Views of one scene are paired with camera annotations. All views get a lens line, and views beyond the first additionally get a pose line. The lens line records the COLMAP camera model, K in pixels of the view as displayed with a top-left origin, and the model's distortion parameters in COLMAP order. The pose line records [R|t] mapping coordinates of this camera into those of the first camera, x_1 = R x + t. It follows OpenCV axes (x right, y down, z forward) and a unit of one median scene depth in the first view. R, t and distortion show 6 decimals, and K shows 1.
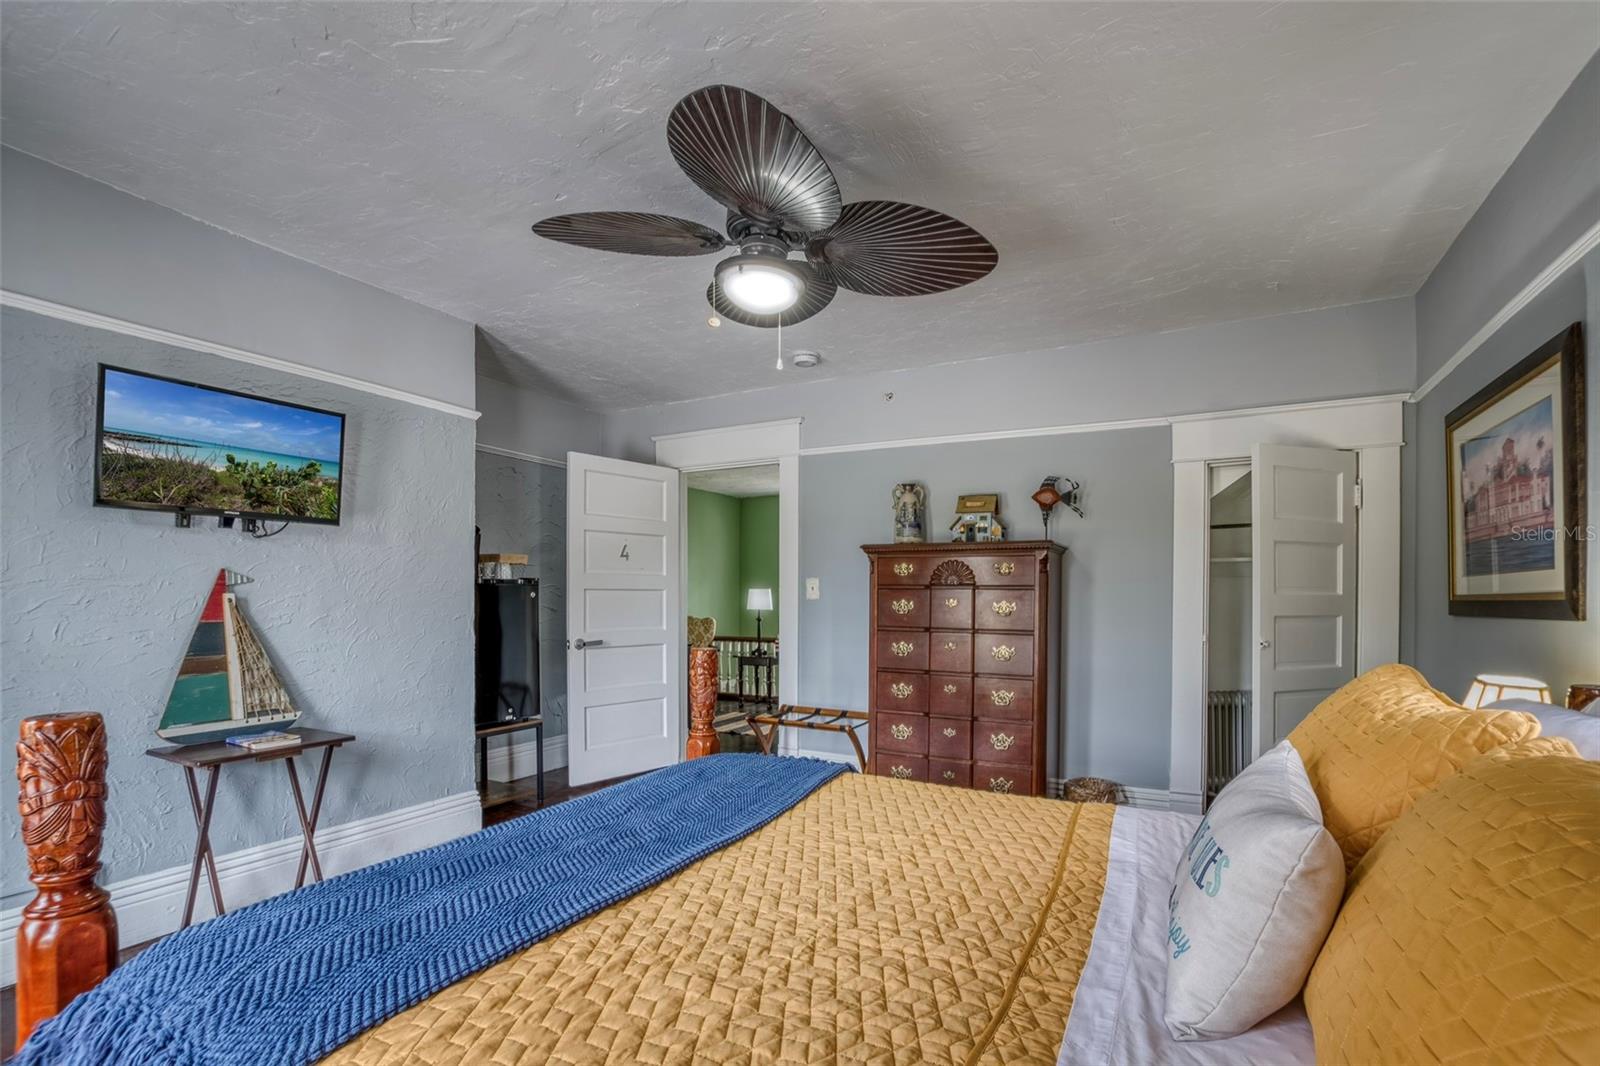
lens RADIAL K [[748.1, 0, 808.2], [0, 748.1, 597.0], [0, 0, 1]] dist [-0.001119, -0.000197]
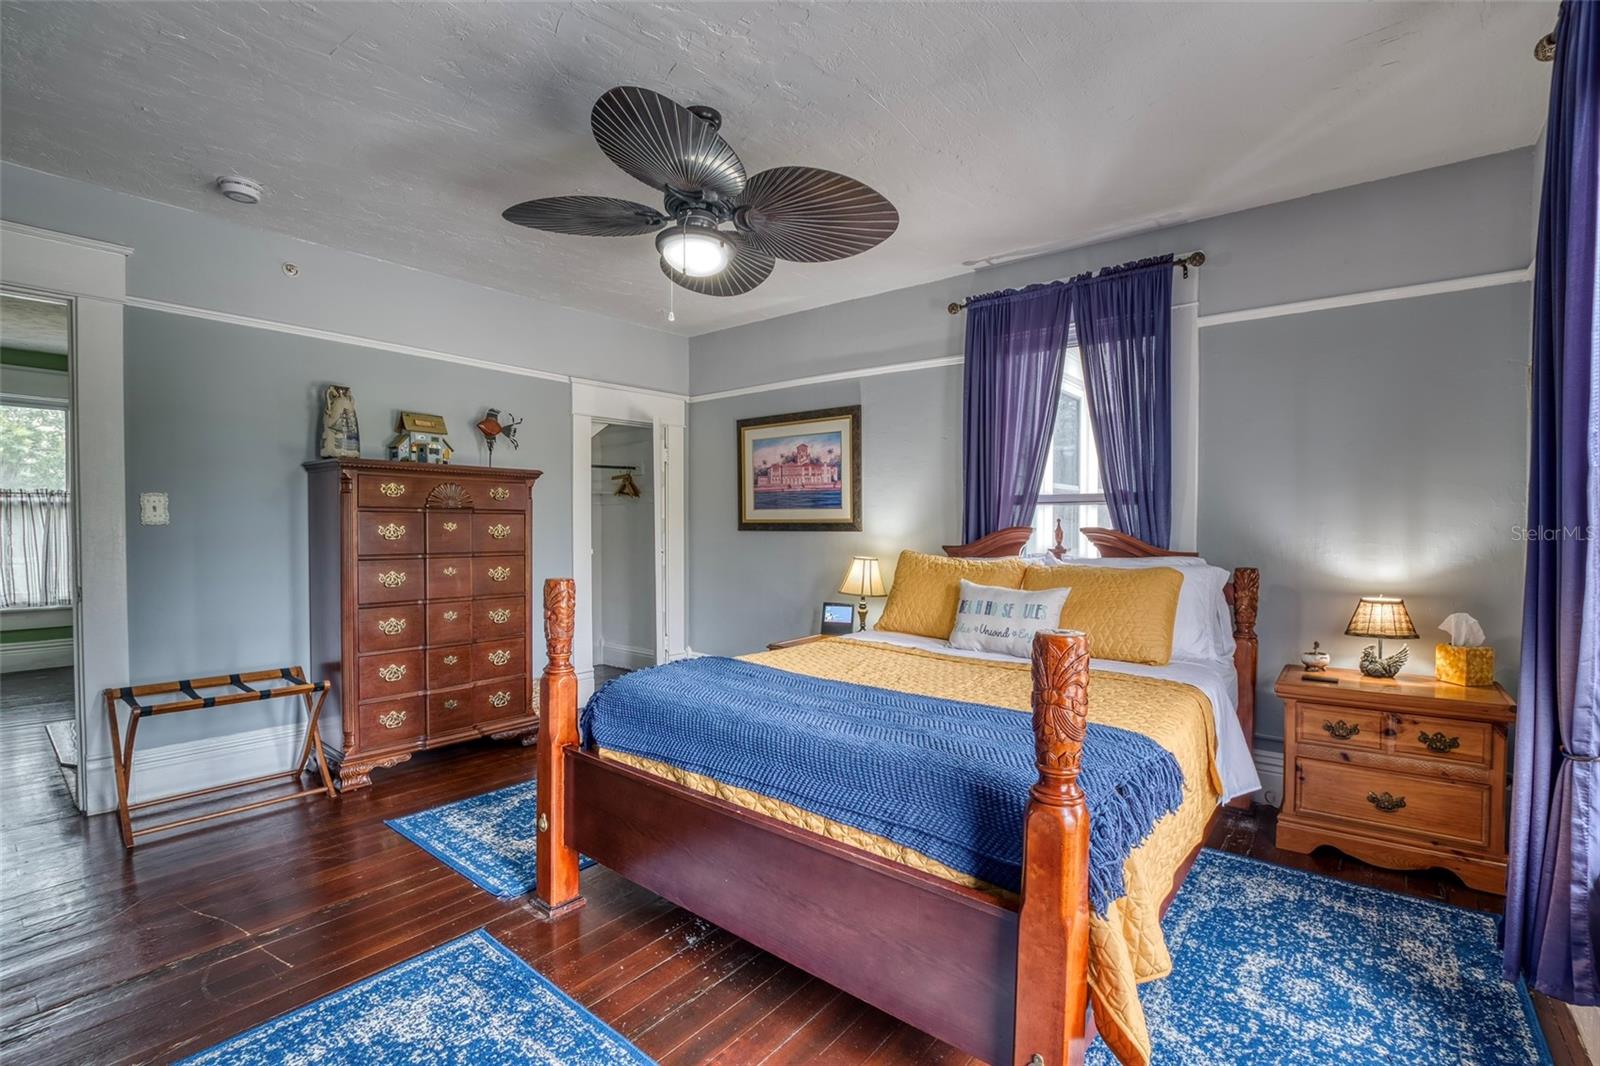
lens RADIAL K [[721.1, 0, 800.0], [0, 721.1, 533.0], [0, 0, 1]] dist [-0.000065, -0.000449]
pose [[0.215388, -0.021203, 0.976298, -0.701463], [-0.004480, 0.999732, 0.022700, -0.008556], [-0.976518, -0.009263, 0.215235, 0.399586]]
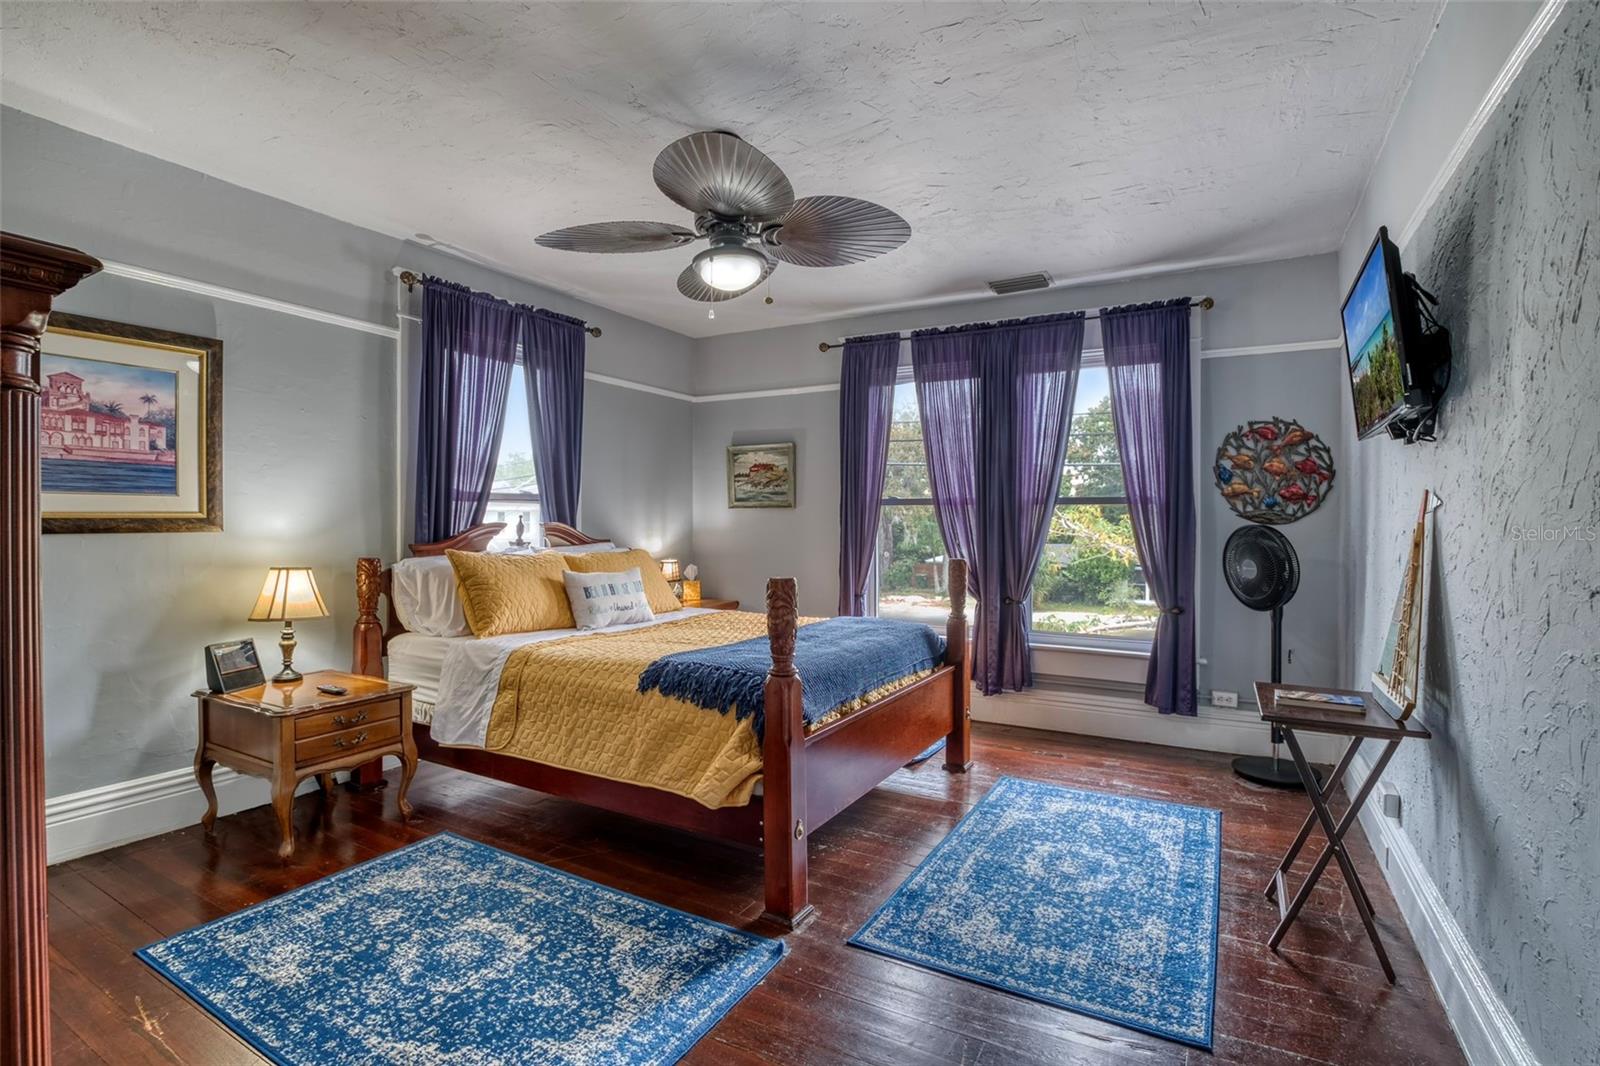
lens RADIAL K [[721.1, 0, 800.0], [0, 721.1, 533.0], [0, 0, 1]] dist [-0.000065, -0.000449]
pose [[-0.997711, -0.014819, 0.065982, -0.159687], [-0.013158, 0.999587, 0.025538, -0.010845], [-0.066333, 0.024611, -0.997494, 1.391796]]
